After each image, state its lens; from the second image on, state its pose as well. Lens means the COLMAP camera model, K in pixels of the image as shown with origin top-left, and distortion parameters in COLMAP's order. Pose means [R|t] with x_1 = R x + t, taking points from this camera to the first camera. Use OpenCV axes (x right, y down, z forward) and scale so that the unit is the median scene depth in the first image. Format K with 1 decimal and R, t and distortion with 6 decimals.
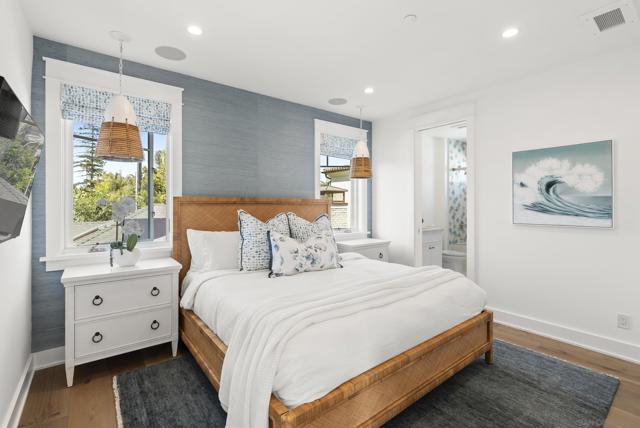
lens RADIAL K [[295.0, 0, 321.7], [0, 295.0, 209.4], [0, 0, 1]] dist [-0.000705, -0.000018]
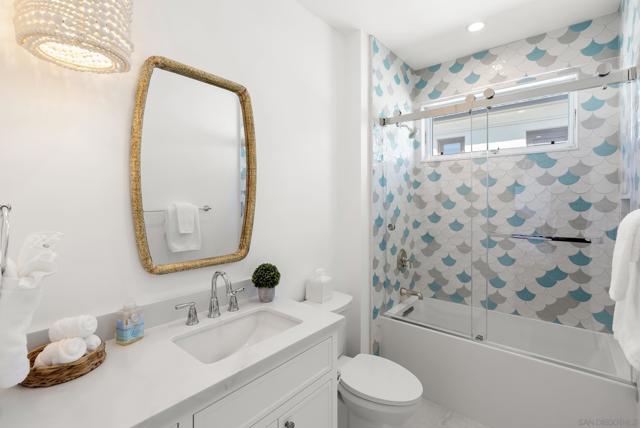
lens RADIAL K [[295.0, 0, 319.1], [0, 295.0, 211.9], [0, 0, 1]] dist [-0.000705, -0.000018]
pose [[0.981445, -0.009040, 0.191530, 0.289357], [0.005124, 0.999768, 0.020935, -0.025642], [-0.191674, -0.019565, 0.981264, 0.635628]]
